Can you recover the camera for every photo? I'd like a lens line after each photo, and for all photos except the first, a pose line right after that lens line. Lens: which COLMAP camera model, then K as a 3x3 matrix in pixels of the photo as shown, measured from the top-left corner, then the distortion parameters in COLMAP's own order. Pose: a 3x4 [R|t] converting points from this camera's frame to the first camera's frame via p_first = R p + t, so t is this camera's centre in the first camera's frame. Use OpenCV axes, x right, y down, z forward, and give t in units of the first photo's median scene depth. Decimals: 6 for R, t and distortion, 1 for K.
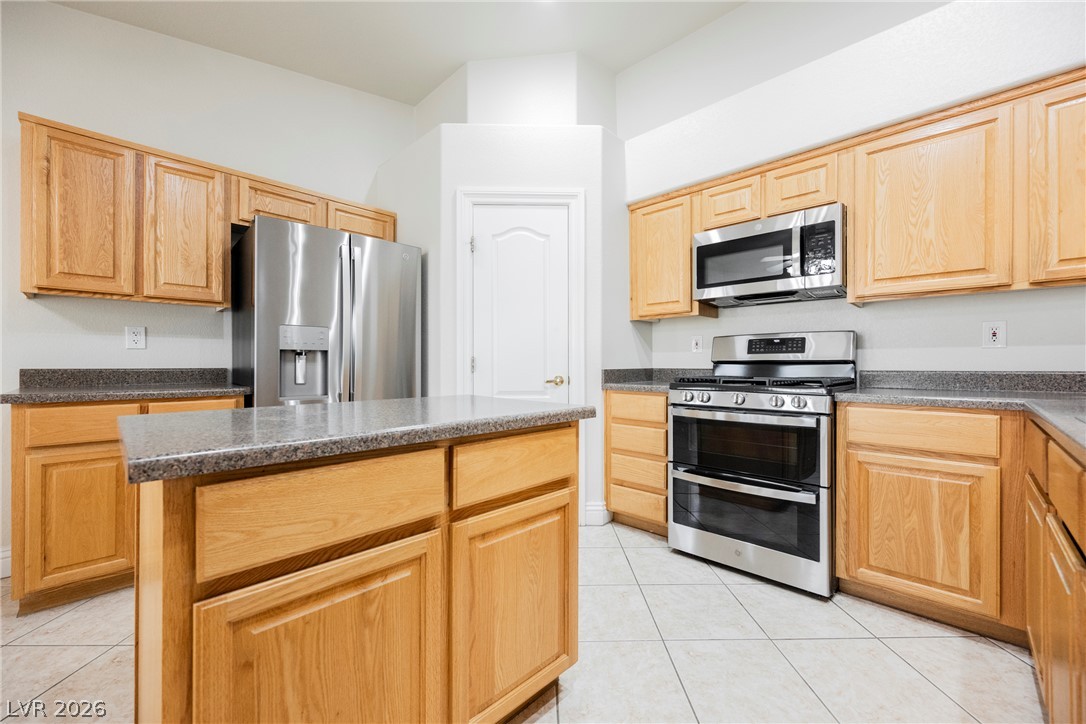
lens RADIAL K [[426.8, 0, 543.7], [0, 426.8, 364.3], [0, 0, 1]] dist [-0.004621, 0.001738]
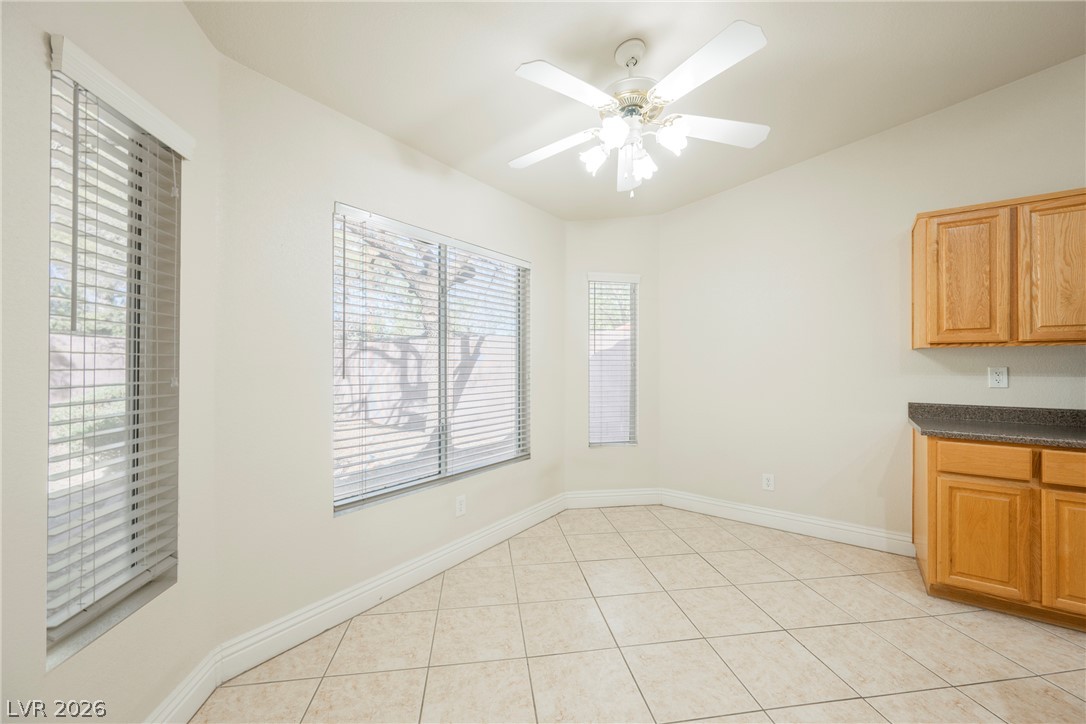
lens RADIAL K [[426.8, 0, 538.9], [0, 426.8, 359.8], [0, 0, 1]] dist [-0.004621, 0.001738]
pose [[0.136115, -0.010324, -0.990639, -0.065518], [-0.002059, 0.999941, -0.010704, -0.105713], [0.990691, 0.003497, 0.136086, -0.327709]]
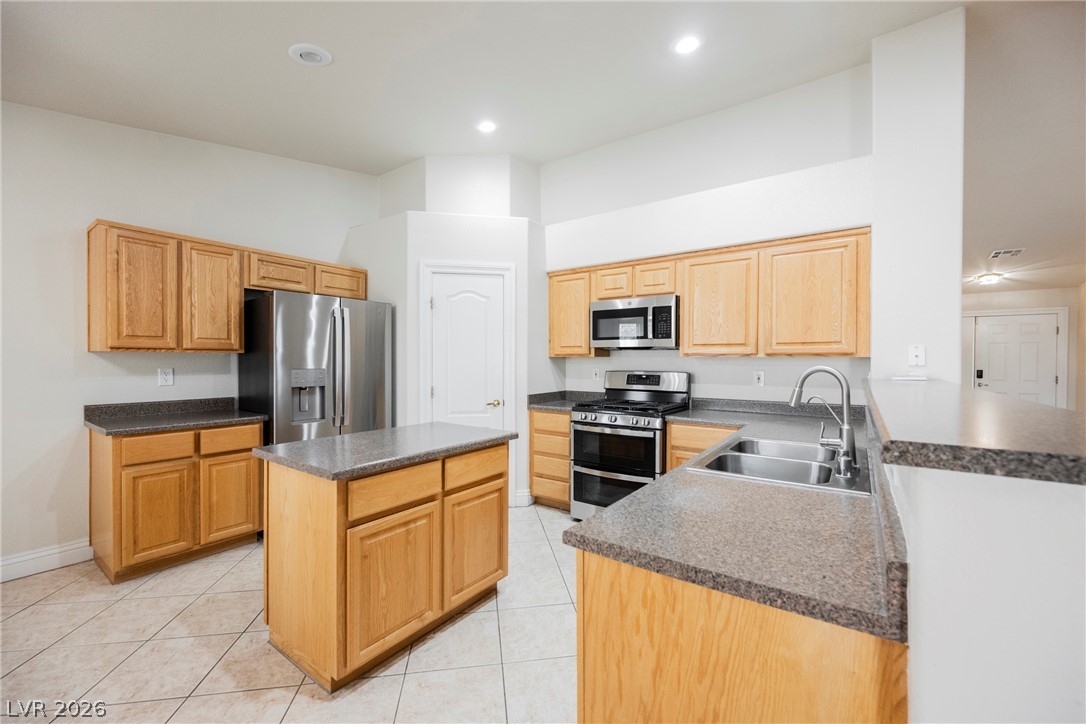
lens RADIAL K [[426.8, 0, 541.8], [0, 426.8, 367.9], [0, 0, 1]] dist [-0.004621, 0.001738]
pose [[0.989400, -0.000071, 0.145216, -0.025221], [-0.002299, 0.999867, 0.016153, -0.129893], [-0.145198, -0.016315, 0.989268, -0.501351]]
